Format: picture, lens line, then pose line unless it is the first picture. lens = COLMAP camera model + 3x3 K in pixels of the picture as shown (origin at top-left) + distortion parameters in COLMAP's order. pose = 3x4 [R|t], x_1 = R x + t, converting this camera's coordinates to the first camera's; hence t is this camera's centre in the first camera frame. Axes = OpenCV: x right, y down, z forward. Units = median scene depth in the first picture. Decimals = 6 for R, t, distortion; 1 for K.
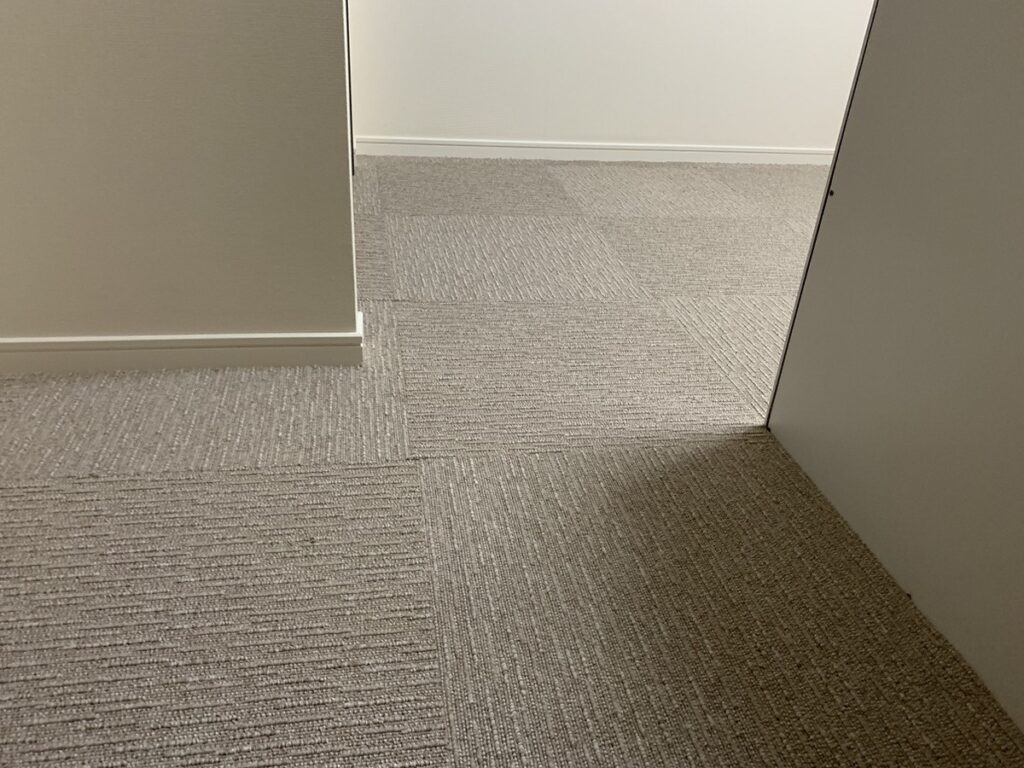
lens RADIAL K [[779.9, 0, 495.5], [0, 779.9, 381.9], [0, 0, 1]] dist [0.081043, -0.155562]
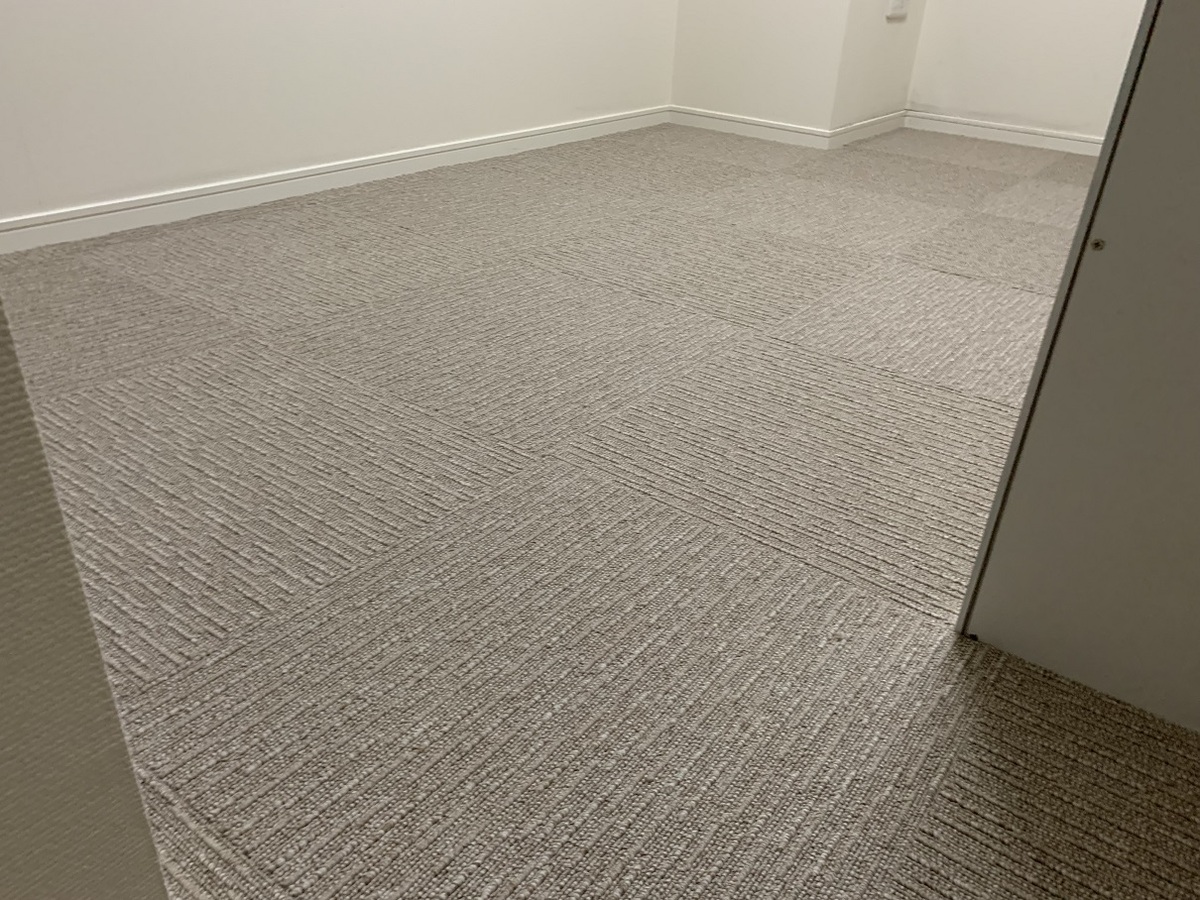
lens RADIAL K [[914.0, 0, 580.6], [0, 914.0, 447.6], [0, 0, 1]] dist [0.081043, -0.155562]
pose [[0.723791, -0.358043, 0.589858, -0.148622], [0.335042, 0.929666, 0.153189, -0.183441], [-0.603220, 0.086751, 0.792843, 0.403681]]
